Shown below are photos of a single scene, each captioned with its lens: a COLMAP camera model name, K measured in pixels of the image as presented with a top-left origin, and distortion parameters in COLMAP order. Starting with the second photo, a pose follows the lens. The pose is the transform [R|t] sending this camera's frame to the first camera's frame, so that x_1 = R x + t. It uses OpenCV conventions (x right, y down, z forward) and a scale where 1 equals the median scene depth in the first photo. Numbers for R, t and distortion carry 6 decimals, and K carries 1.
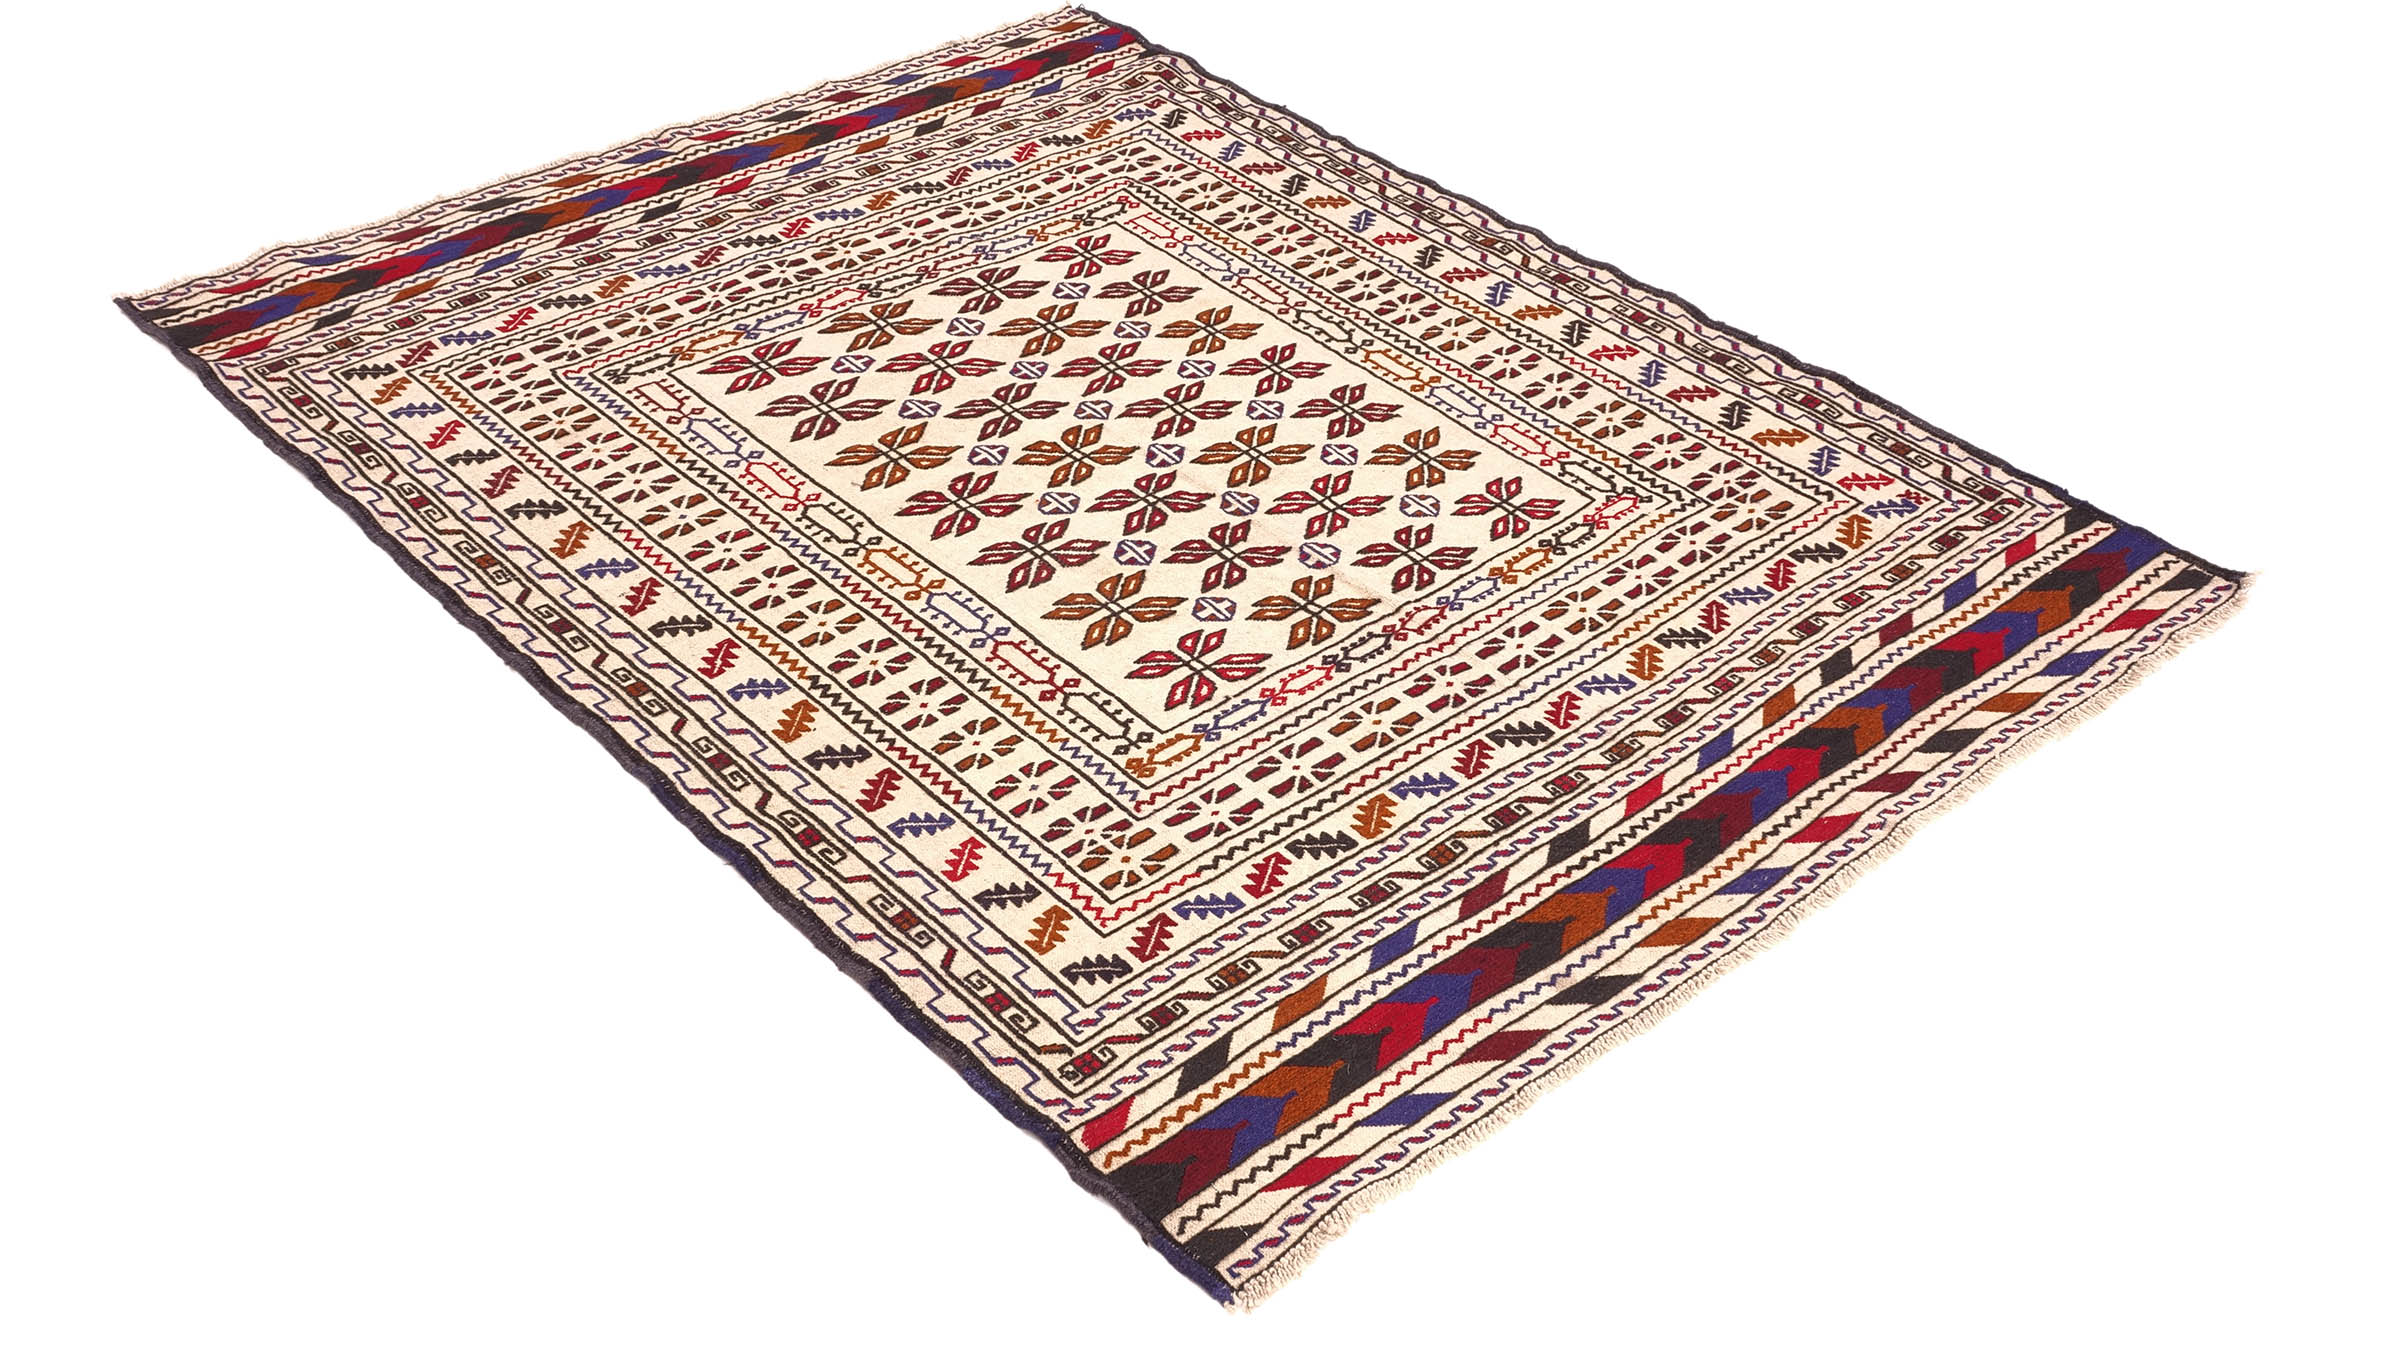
lens RADIAL K [[2419.4, 0, 1179.6], [0, 2419.4, 674.9], [0, 0, 1]] dist [-0.000788, 0.000000]
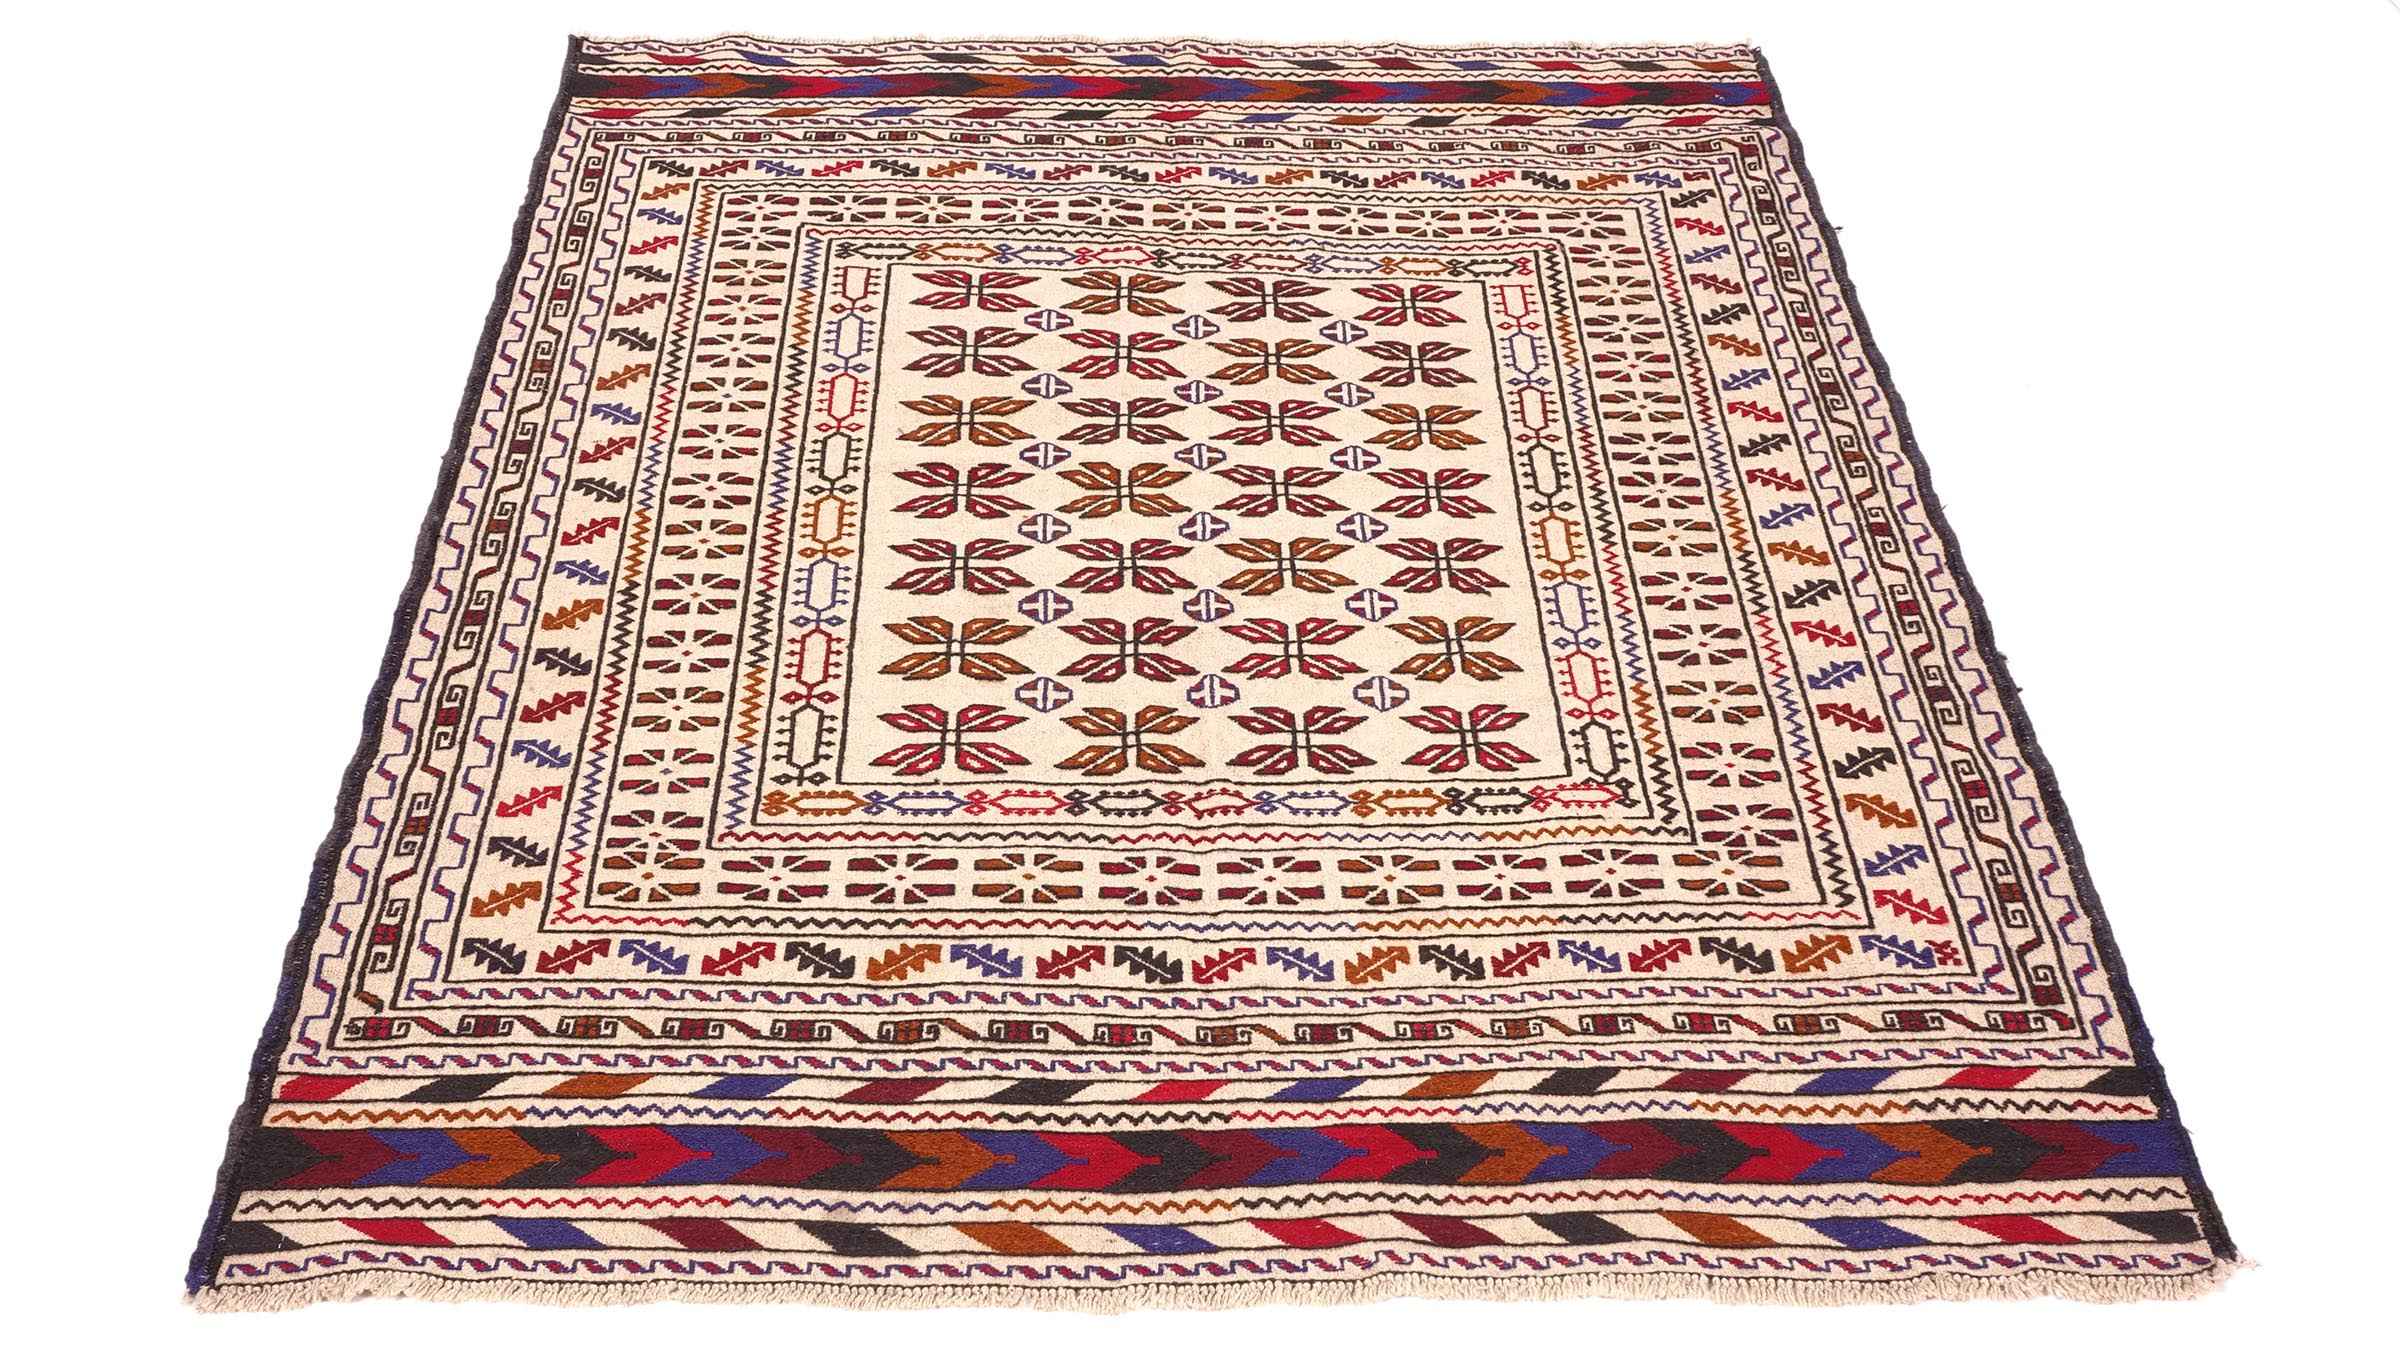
lens RADIAL K [[2725.7, 0, 1204.1], [0, 2725.7, 674.5], [0, 0, 1]] dist [-0.004624, 0.000000]
pose [[0.770356, 0.389897, -0.504512, 0.517811], [-0.390177, 0.914069, 0.110637, -0.155113], [0.504295, 0.111619, 0.856287, 0.183796]]
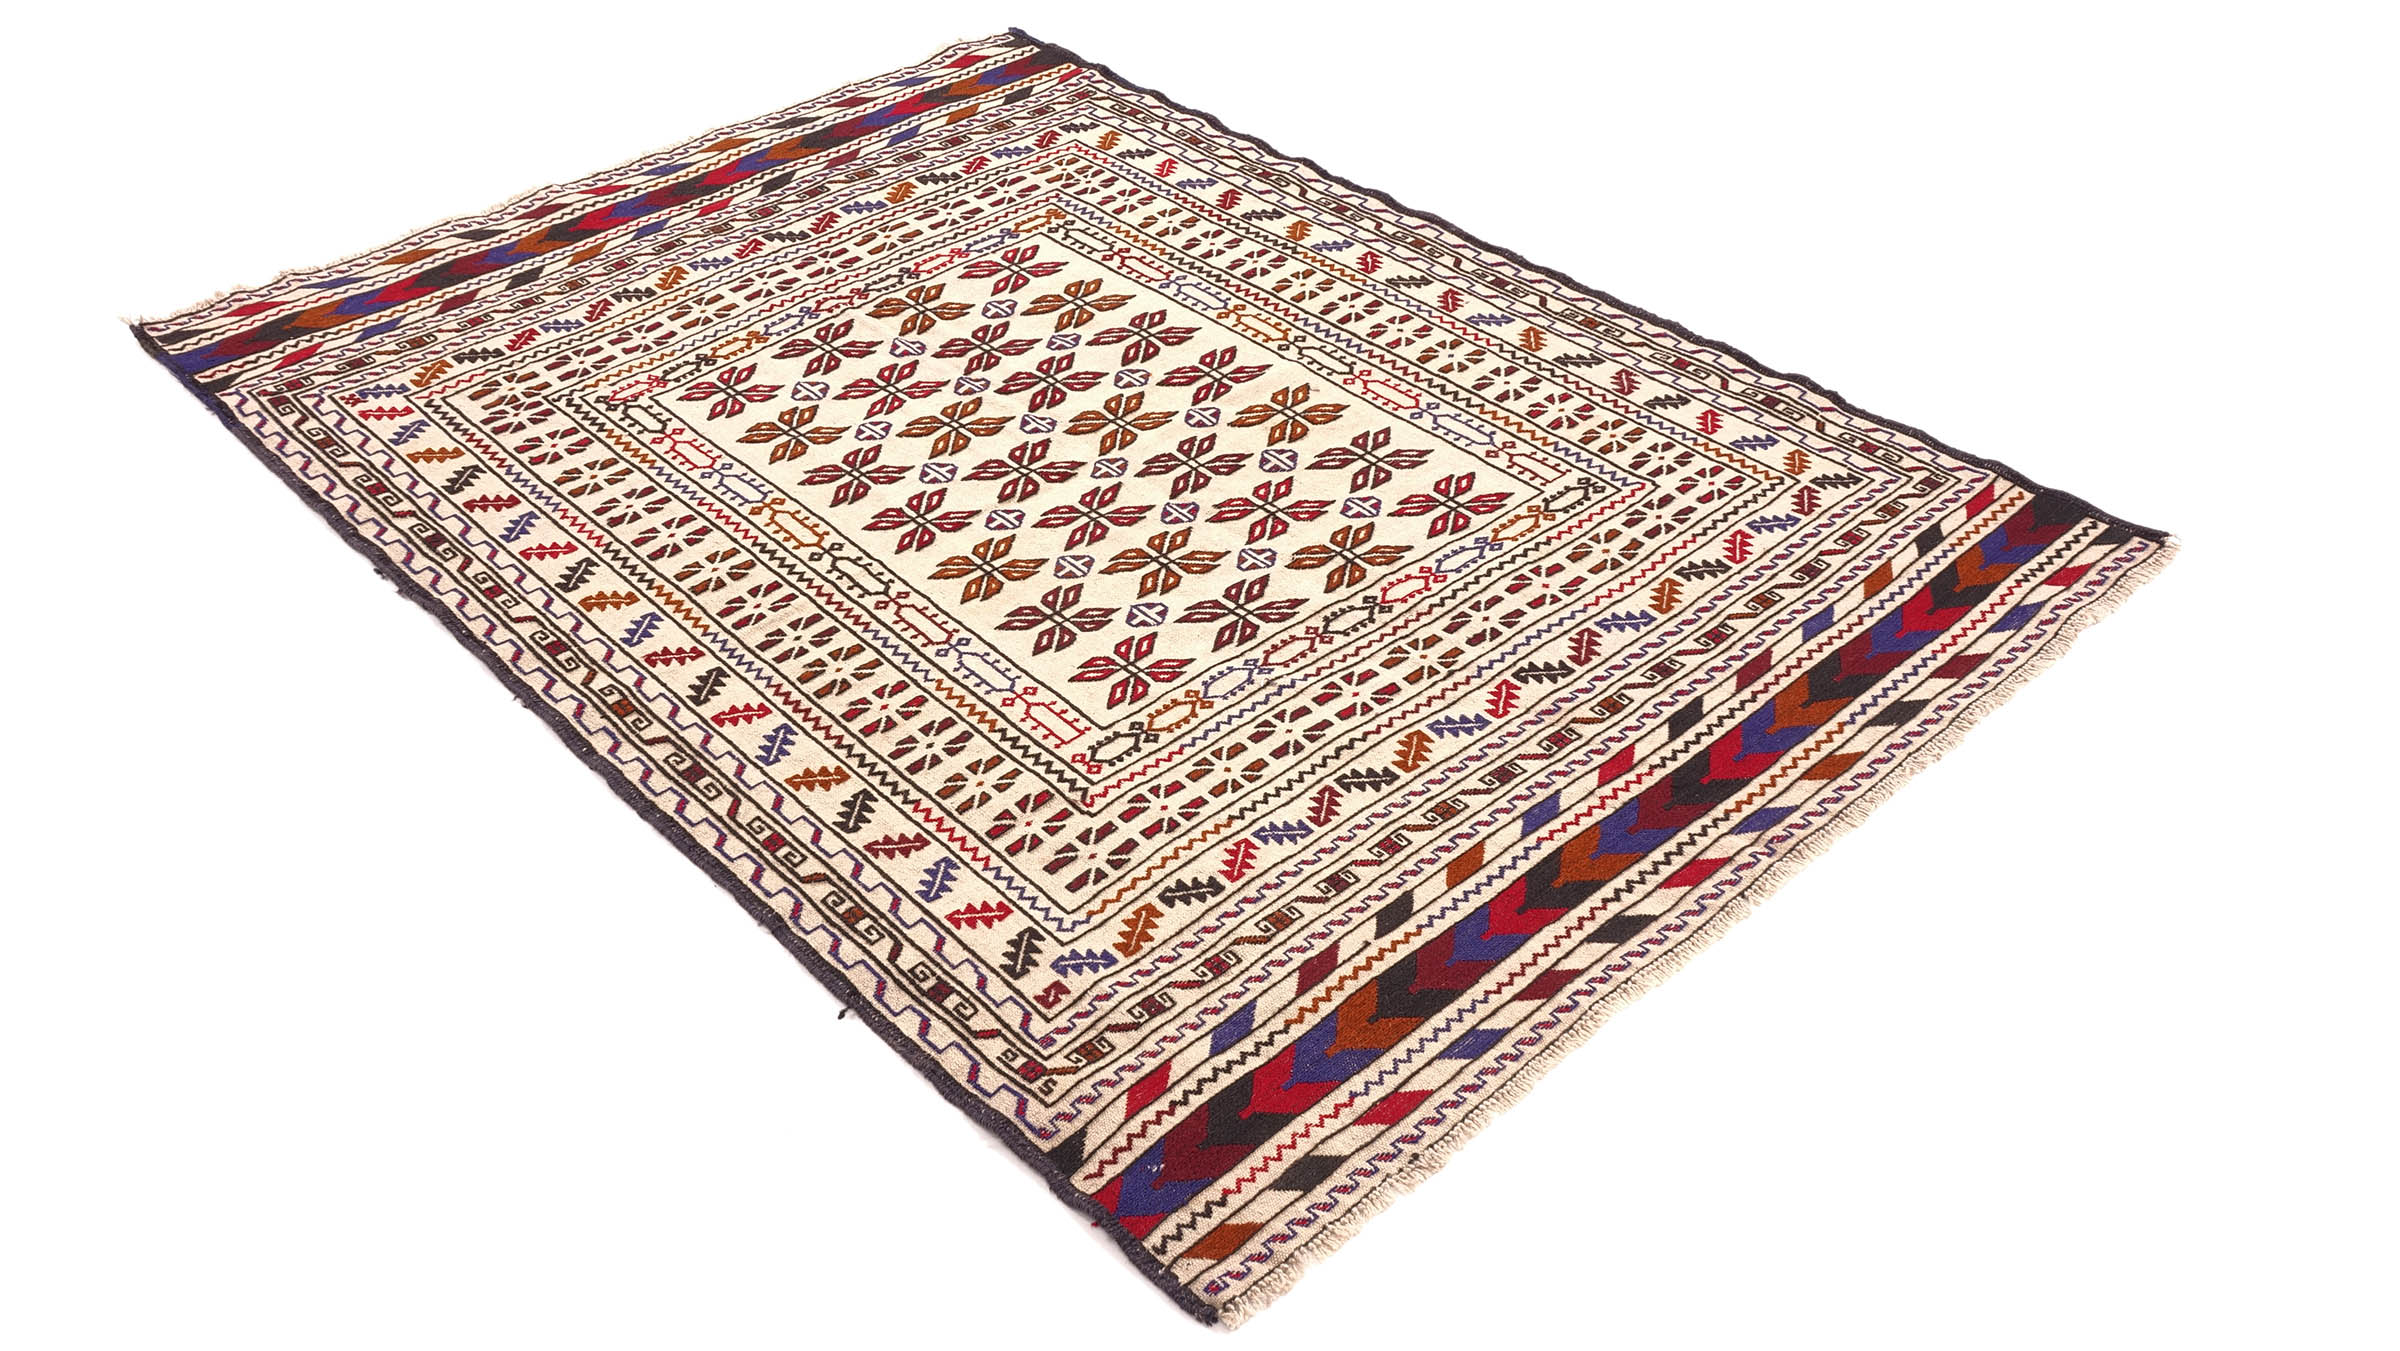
lens RADIAL K [[2274.8, 0, 1198.2], [0, 2274.8, 675.4], [0, 0, 1]] dist [-0.003076, 0.000000]
pose [[-0.998350, 0.006054, -0.057095, -0.018963], [-0.054141, 0.231744, 0.971269, -1.077605], [0.019112, 0.972758, -0.231034, 1.383409]]
